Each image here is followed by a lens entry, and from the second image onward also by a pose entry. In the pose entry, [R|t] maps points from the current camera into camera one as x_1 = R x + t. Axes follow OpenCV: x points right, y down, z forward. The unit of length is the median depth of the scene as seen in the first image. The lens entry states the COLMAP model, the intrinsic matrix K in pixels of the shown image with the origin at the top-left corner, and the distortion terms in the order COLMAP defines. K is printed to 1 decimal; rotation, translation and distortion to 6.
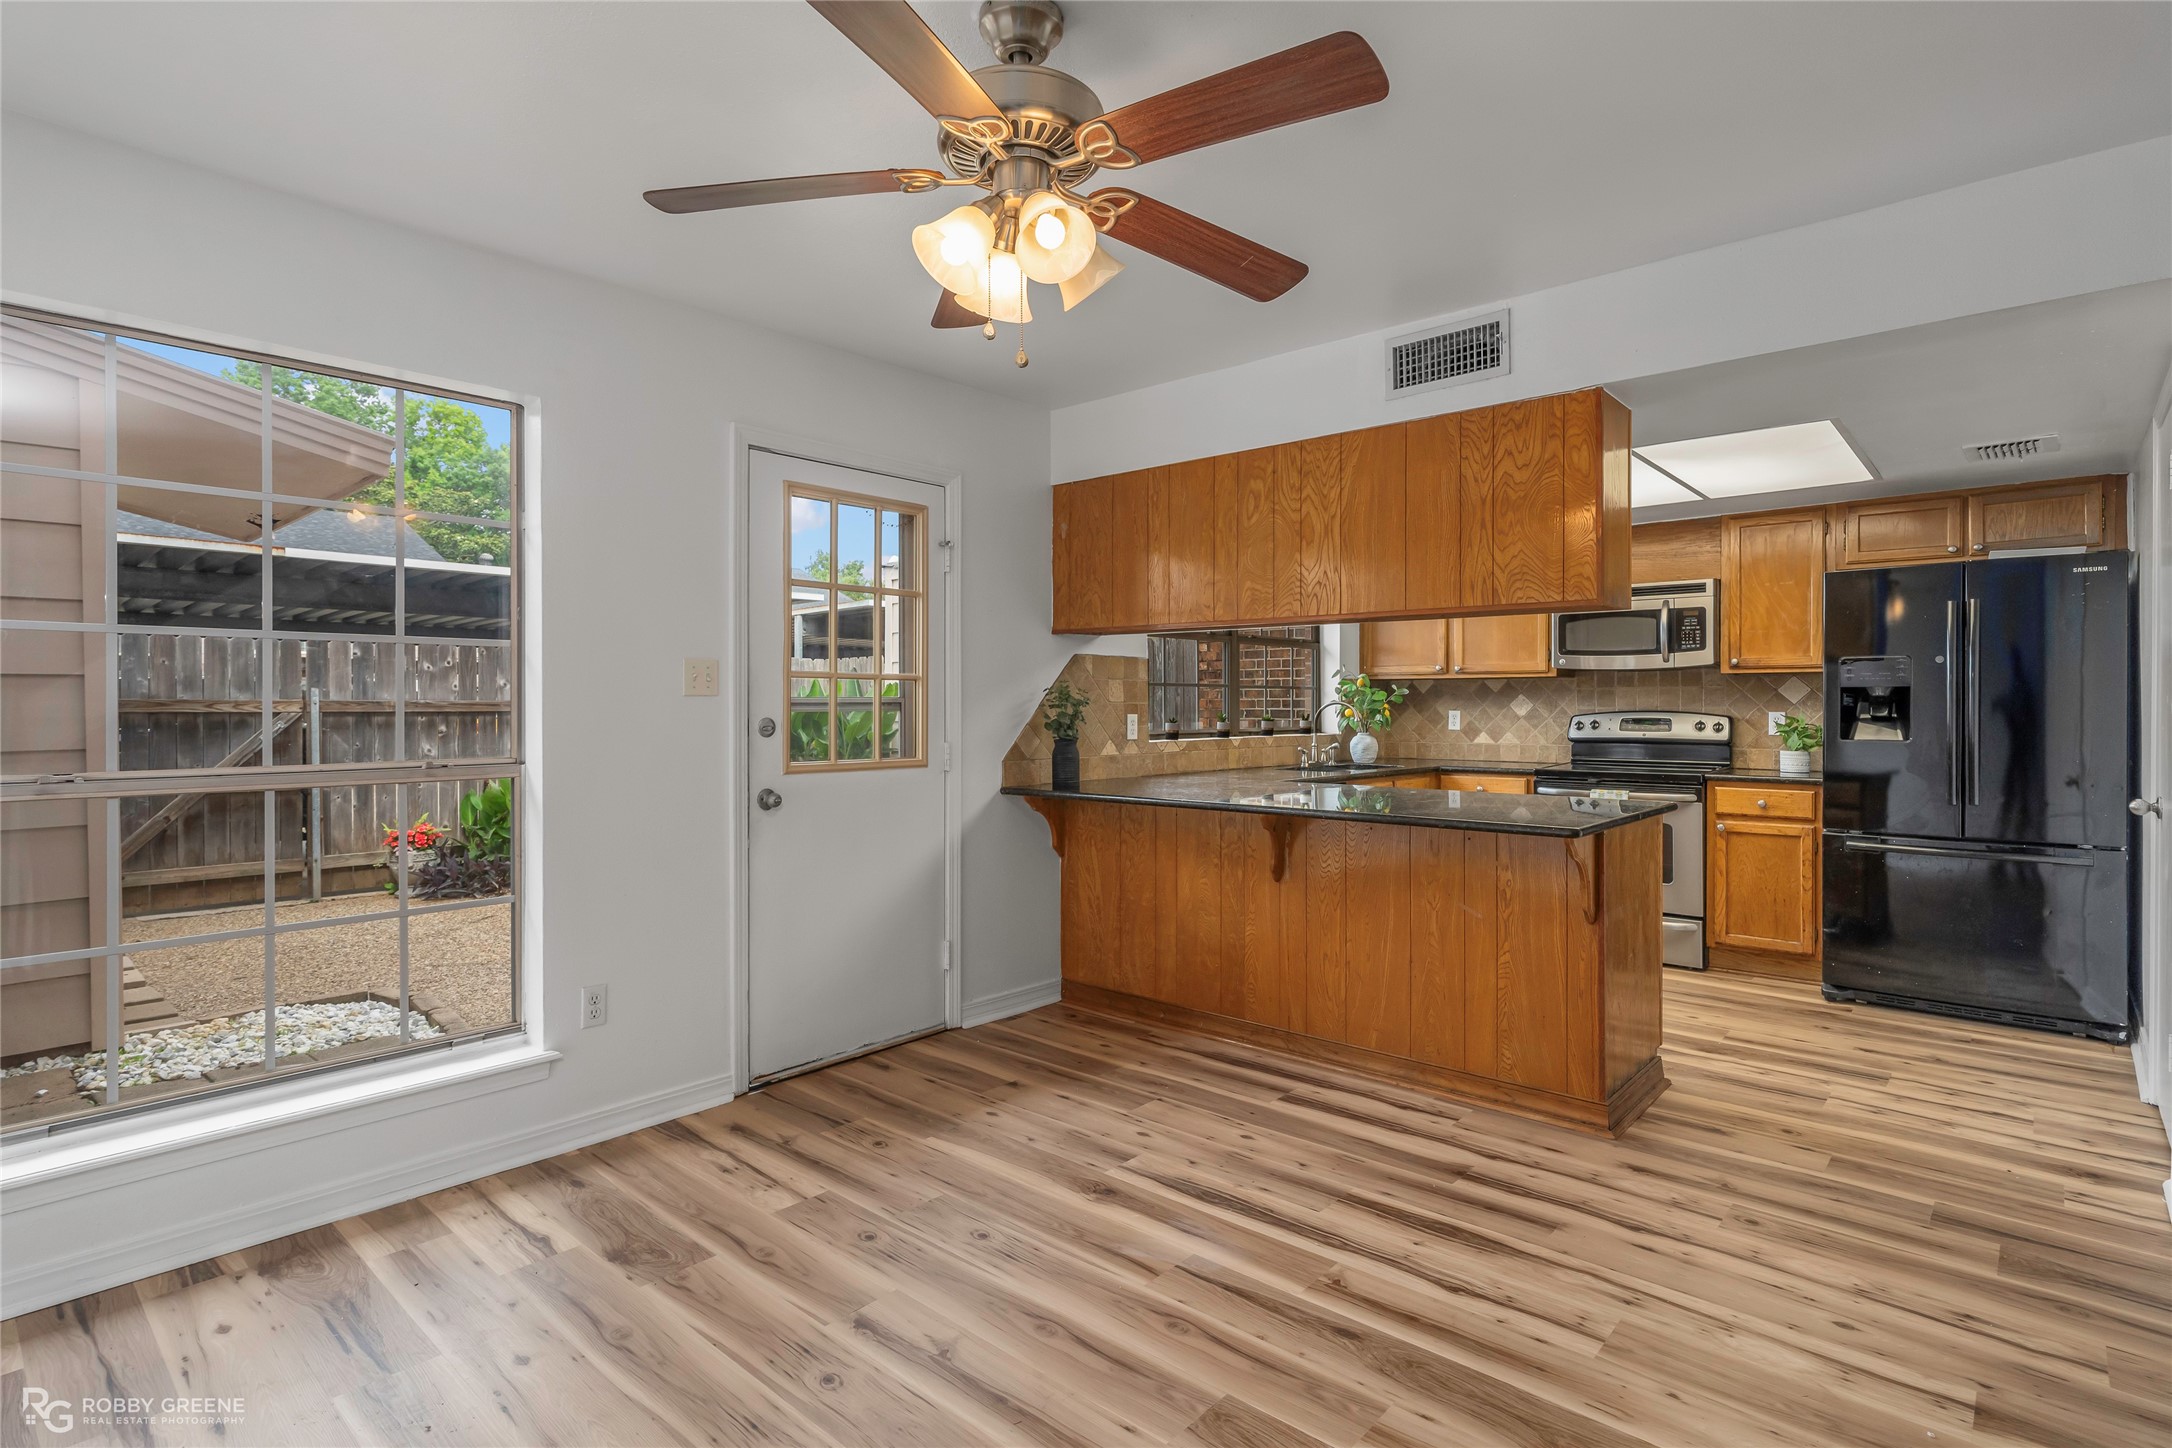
lens RADIAL K [[1071.7, 0, 1092.6], [0, 1071.7, 708.4], [0, 0, 1]] dist [-0.003831, 0.000208]
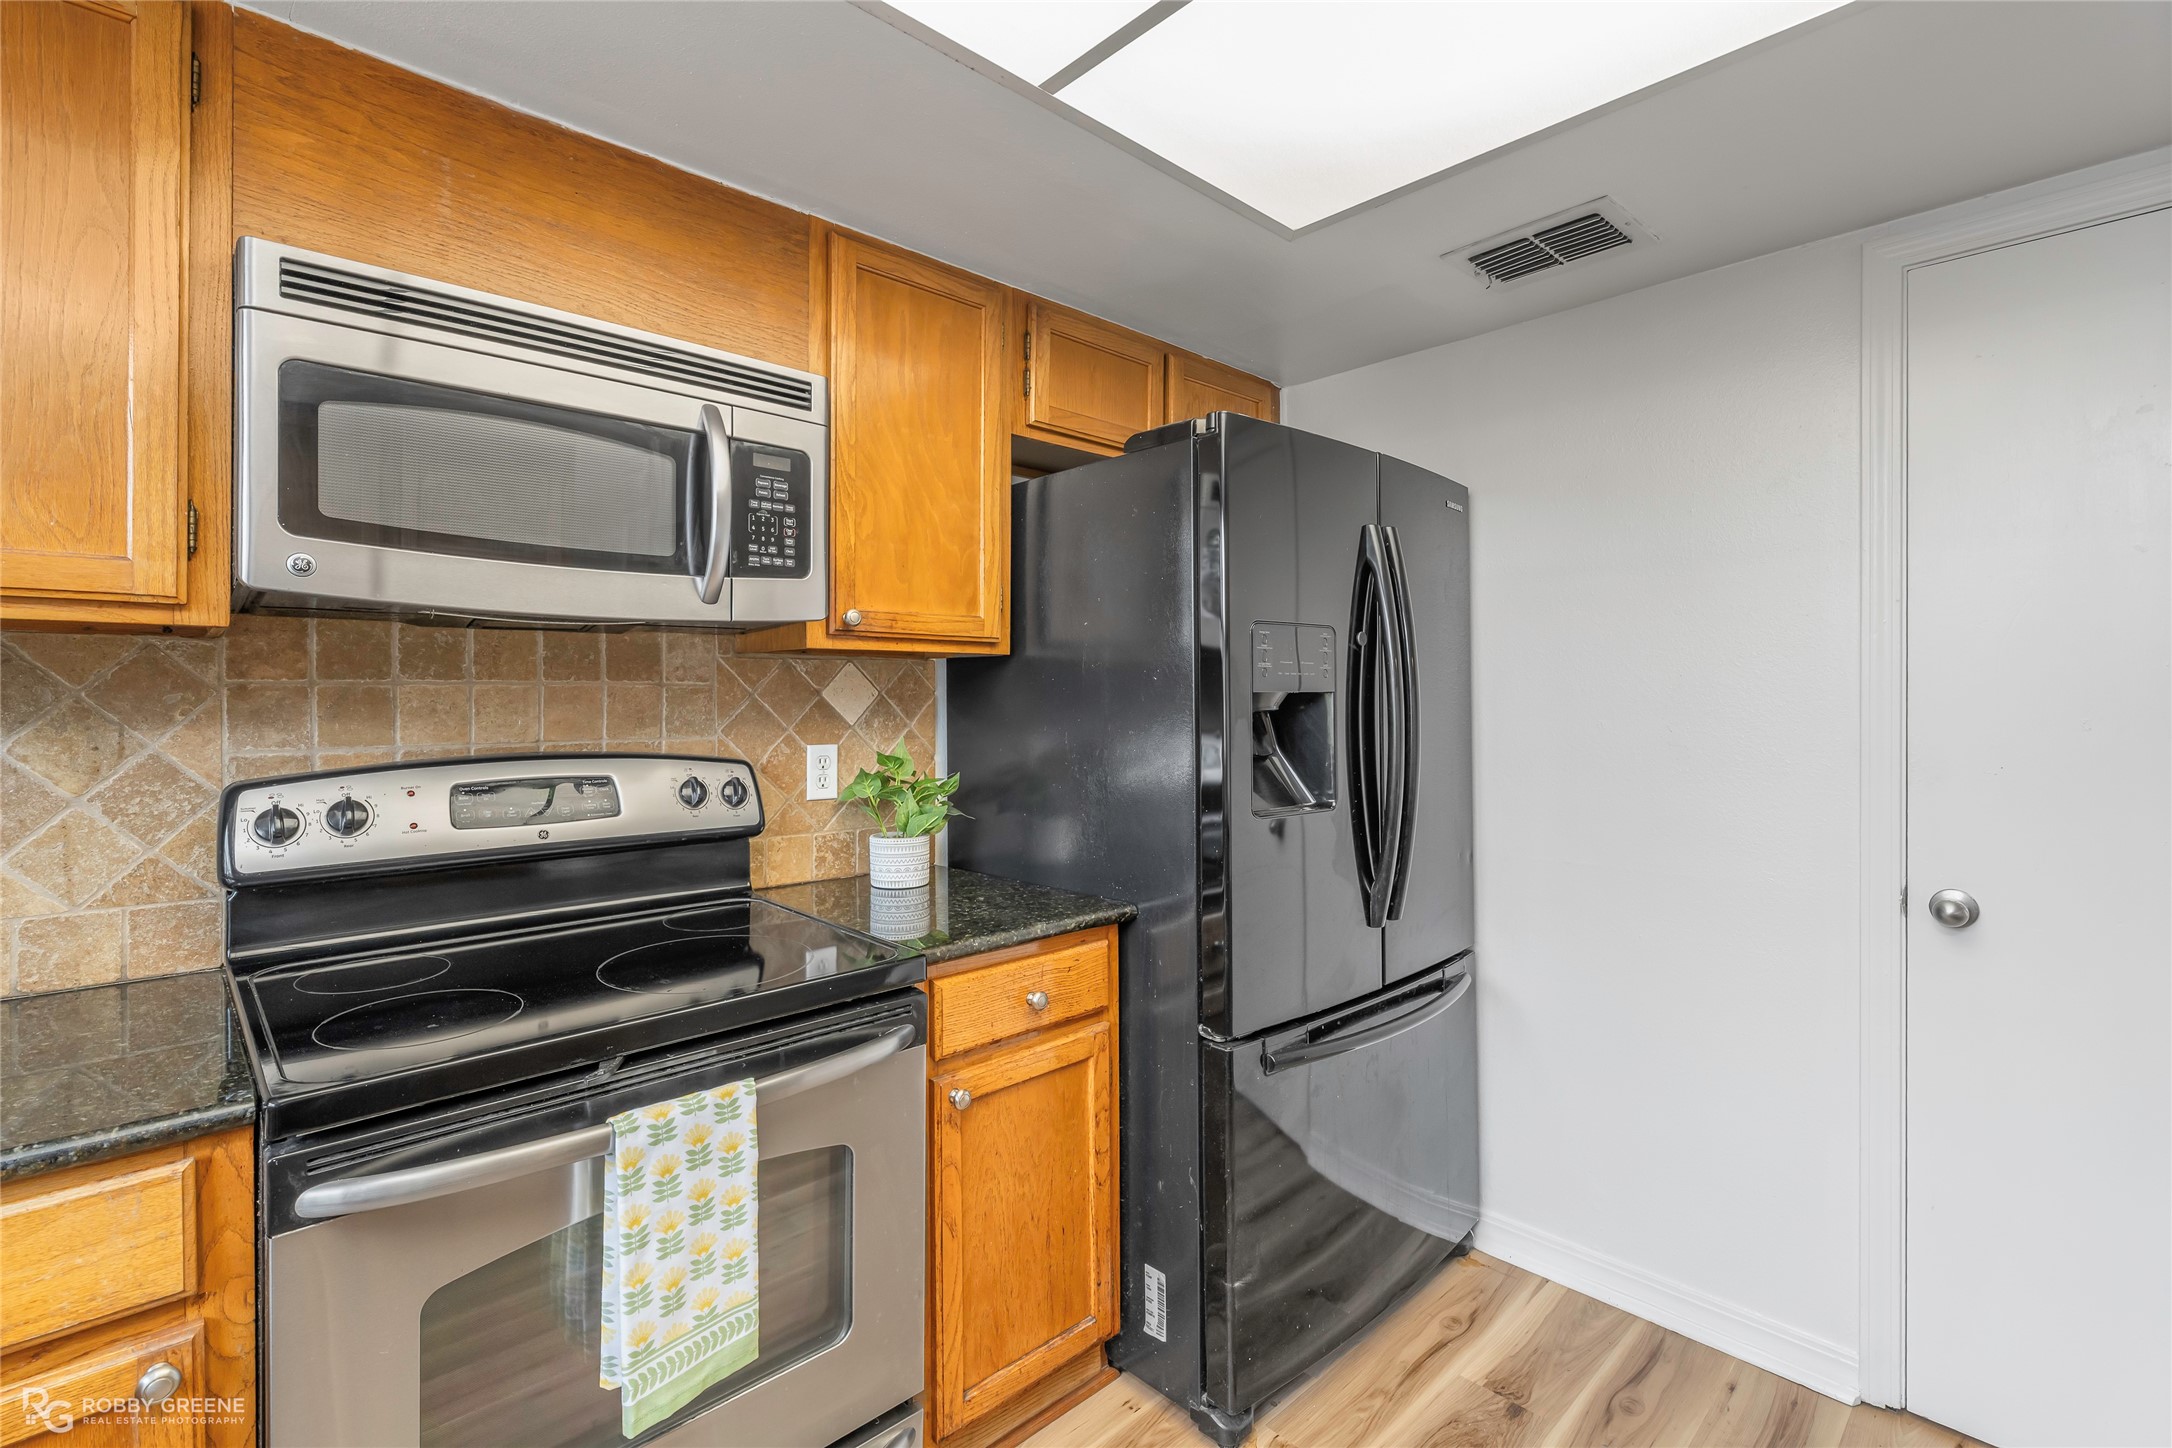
lens RADIAL K [[988.9, 0, 1085.0], [0, 988.9, 695.5], [0, 0, 1]] dist [-0.001220, 0.000003]
pose [[0.082193, 0.002170, 0.996614, 0.283824], [0.004904, 0.999985, -0.002582, -0.016499], [-0.996604, 0.005100, 0.082181, 0.959997]]
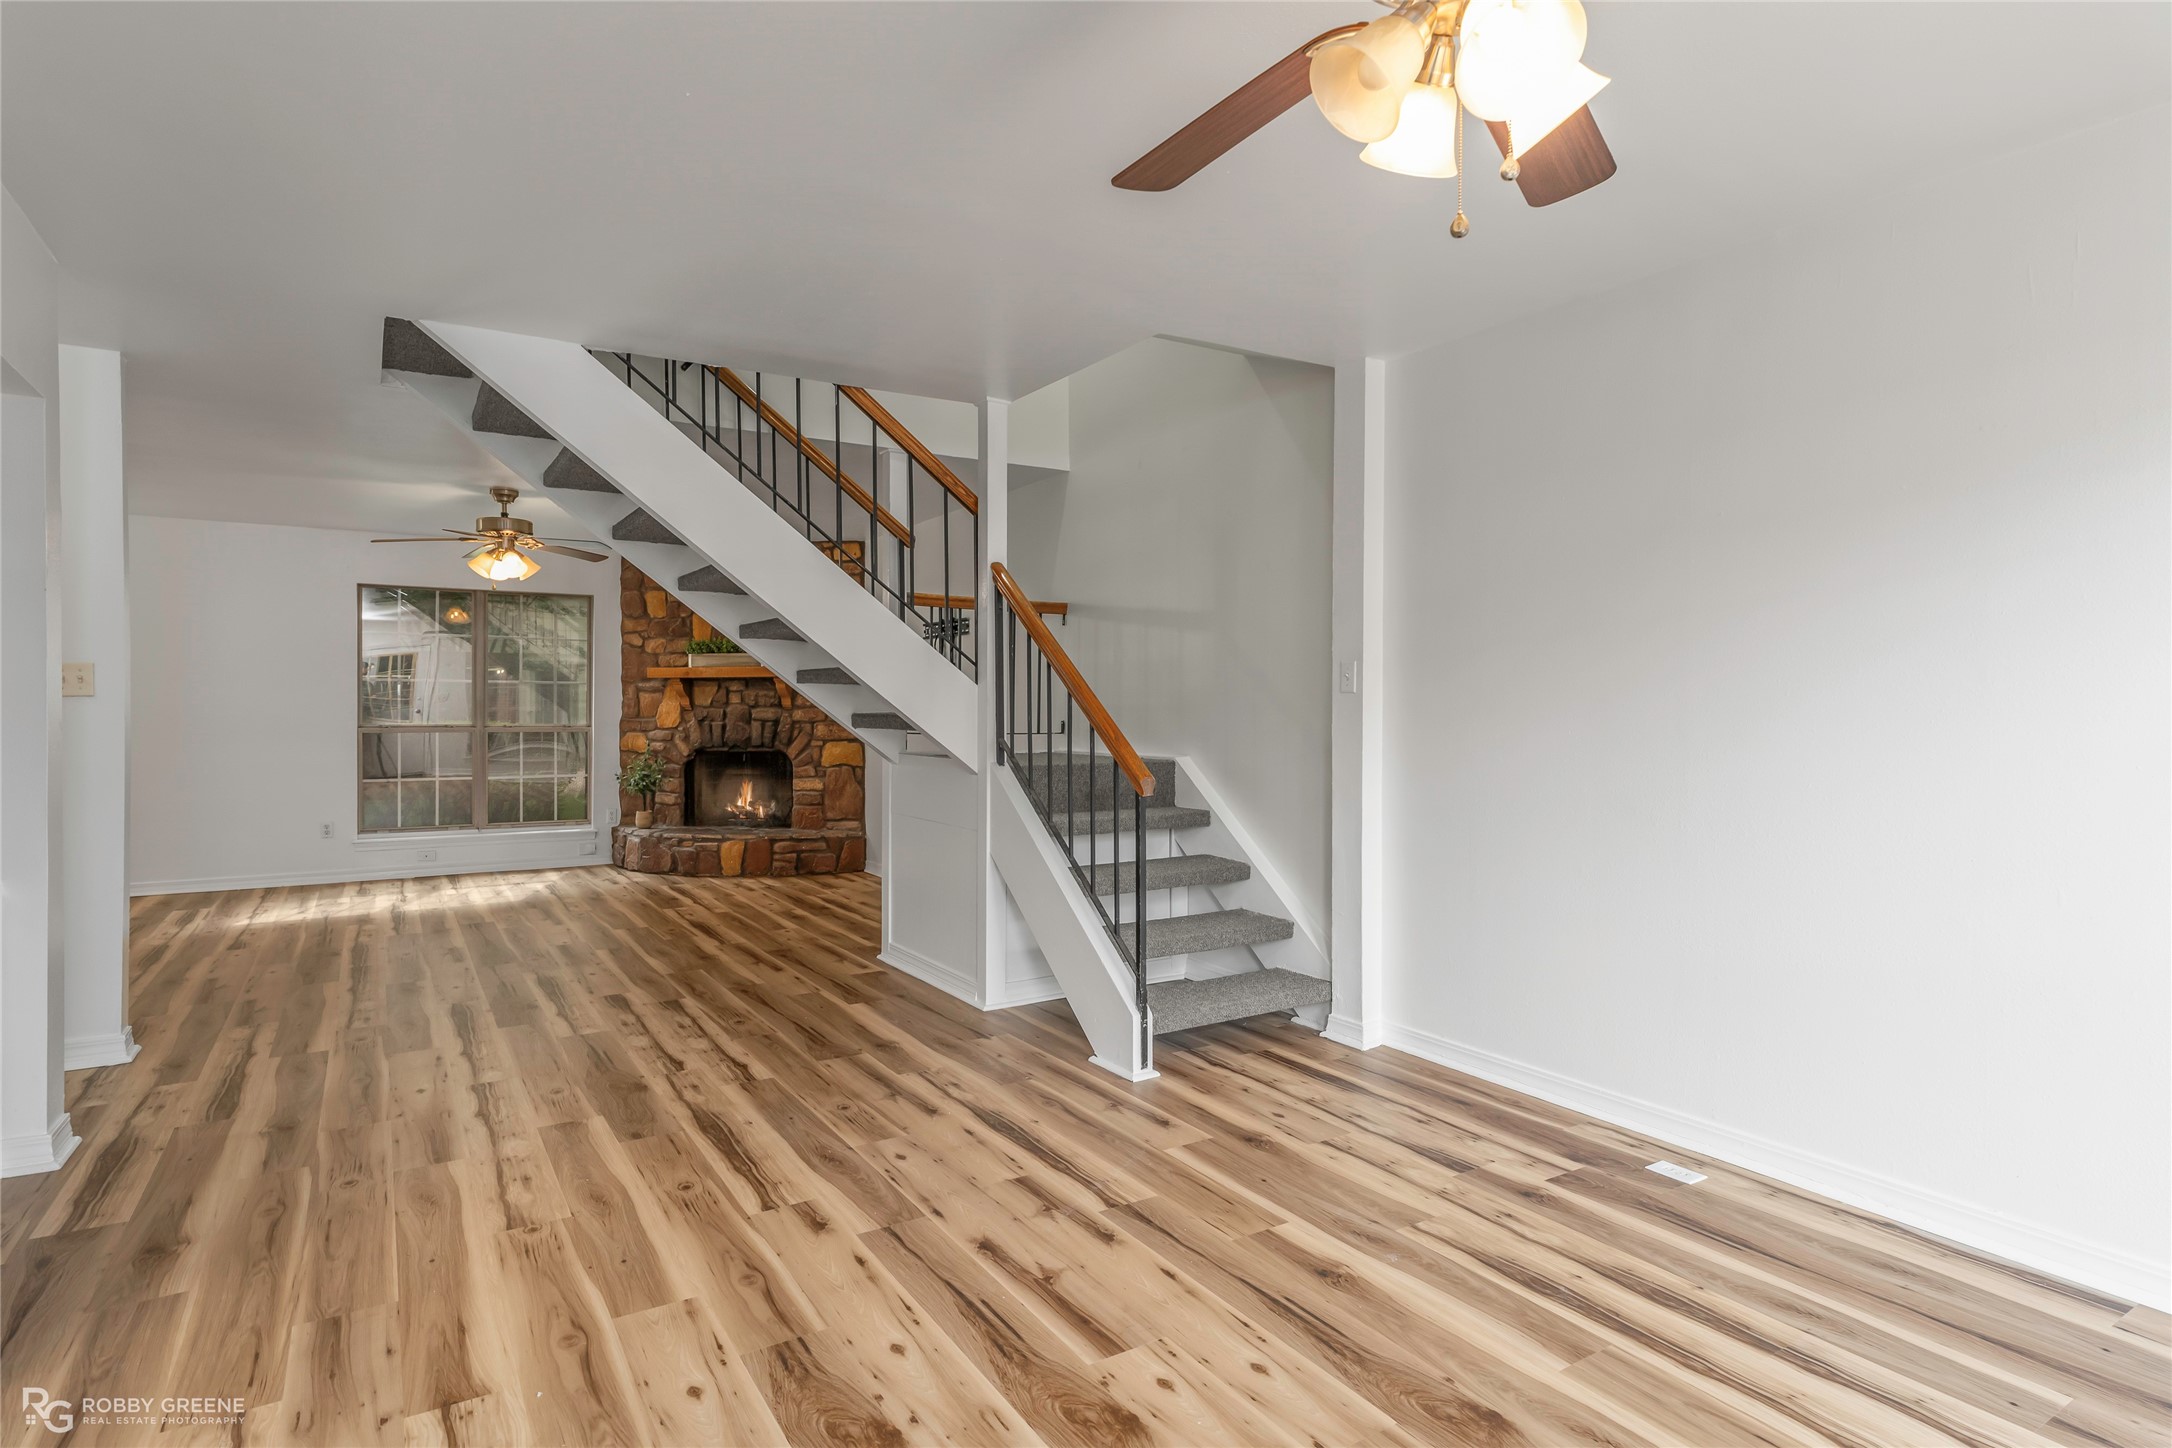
lens RADIAL K [[1138.4, 0, 1091.3], [0, 1138.4, 717.7], [0, 0, 1]] dist [-0.002096, 0.000056]
pose [[-0.962785, -0.004397, 0.270232, -0.014218], [-0.001381, 0.999935, 0.011349, 0.000865], [-0.270265, 0.010554, -0.962728, 0.730628]]
